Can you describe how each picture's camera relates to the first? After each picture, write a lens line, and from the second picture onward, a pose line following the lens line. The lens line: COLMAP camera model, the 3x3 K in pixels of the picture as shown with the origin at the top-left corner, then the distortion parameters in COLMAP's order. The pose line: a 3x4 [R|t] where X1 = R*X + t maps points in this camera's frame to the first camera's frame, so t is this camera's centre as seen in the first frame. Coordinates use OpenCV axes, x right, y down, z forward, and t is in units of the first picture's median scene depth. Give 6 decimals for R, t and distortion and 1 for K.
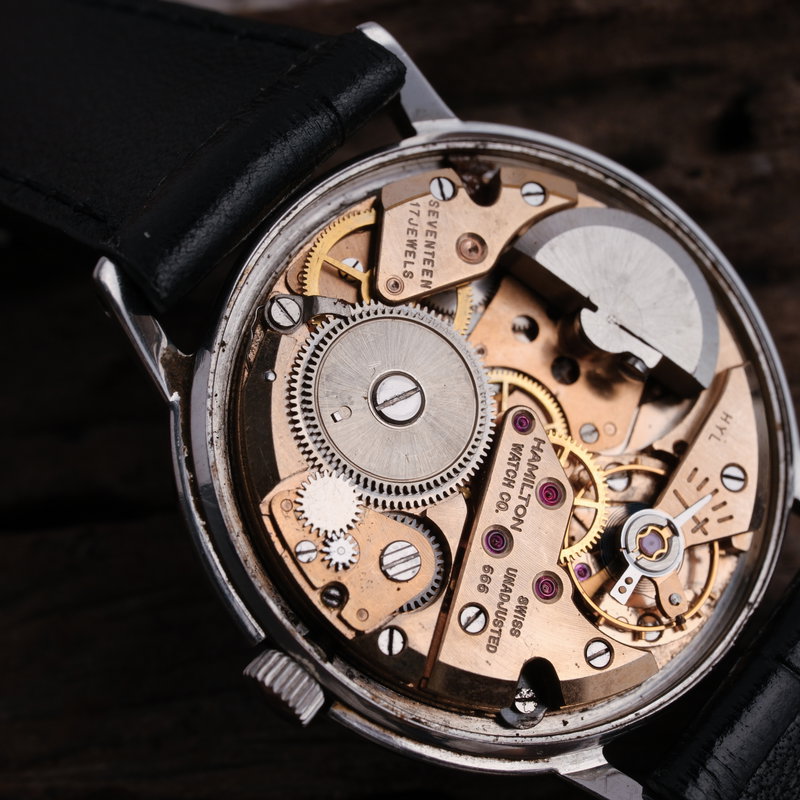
lens RADIAL K [[1476.5, 0, 403.9], [0, 1476.5, 407.0], [0, 0, 1]] dist [0.054714, 0.000000]
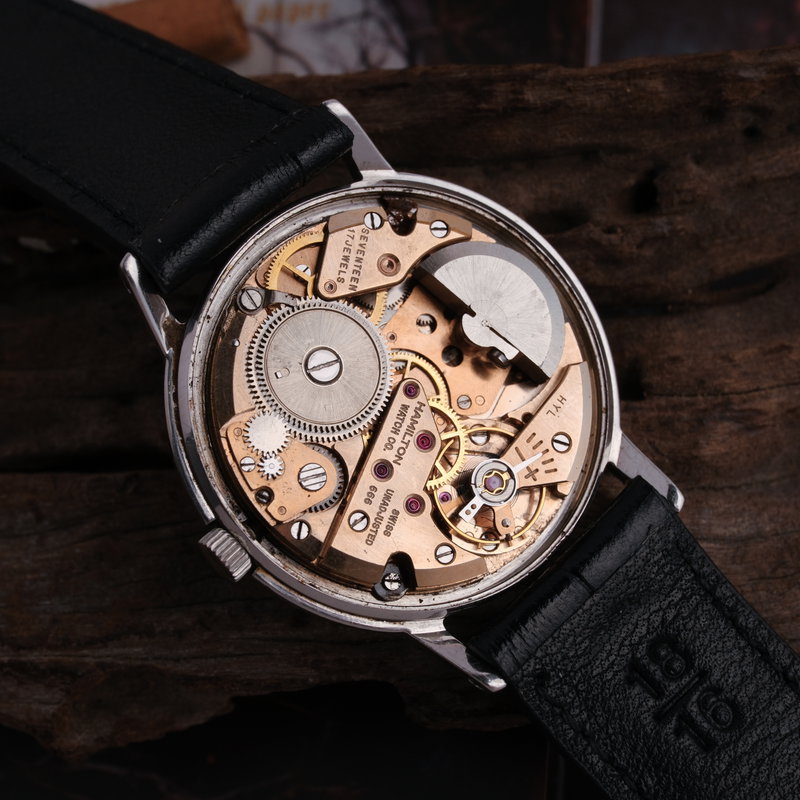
lens RADIAL K [[1476.5, 0, 404.6], [0, 1476.5, 396.0], [0, 0, 1]] dist [0.054714, 0.000000]
pose [[0.994604, 0.090107, -0.051413, 0.150828], [-0.088811, 0.995683, 0.026962, -0.022304], [0.053621, -0.022251, 0.998313, -0.436363]]
